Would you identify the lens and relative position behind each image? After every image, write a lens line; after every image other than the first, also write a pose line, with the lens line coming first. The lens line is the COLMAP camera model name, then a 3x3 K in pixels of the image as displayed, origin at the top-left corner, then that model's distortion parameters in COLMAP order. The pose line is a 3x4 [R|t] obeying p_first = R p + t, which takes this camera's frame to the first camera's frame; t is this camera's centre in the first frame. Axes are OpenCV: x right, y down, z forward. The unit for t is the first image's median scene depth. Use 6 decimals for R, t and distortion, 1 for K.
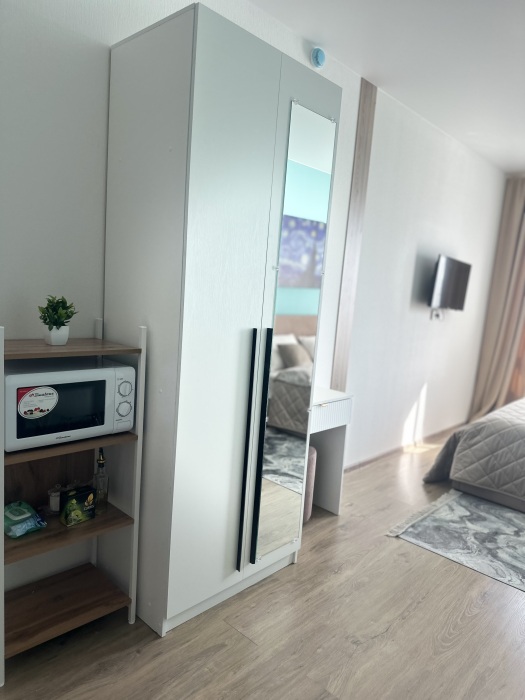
lens RADIAL K [[496.9, 0, 262.5], [0, 496.9, 350.0], [0, 0, 1]] dist [0.032519, -0.041190]
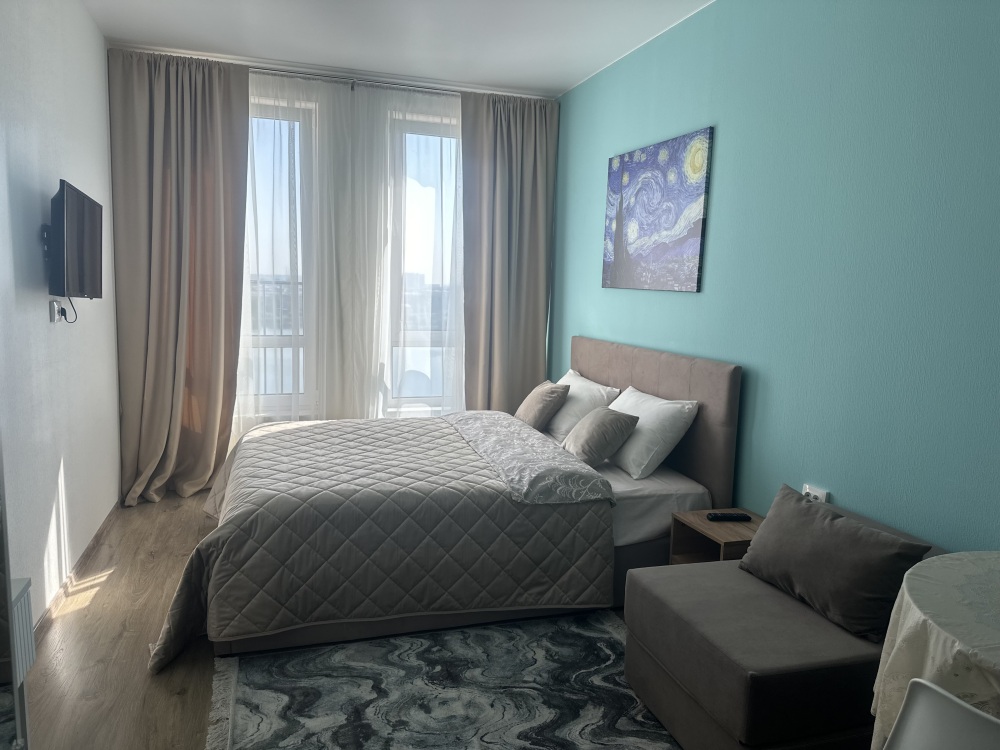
lens RADIAL K [[709.9, 0, 500.0], [0, 709.9, 375.0], [0, 0, 1]] dist [0.032519, -0.041190]
pose [[0.489349, -0.170646, 0.855229, -0.052300], [0.122424, 0.984400, 0.126371, -0.067750], [-0.863452, 0.042861, 0.502607, 0.455560]]
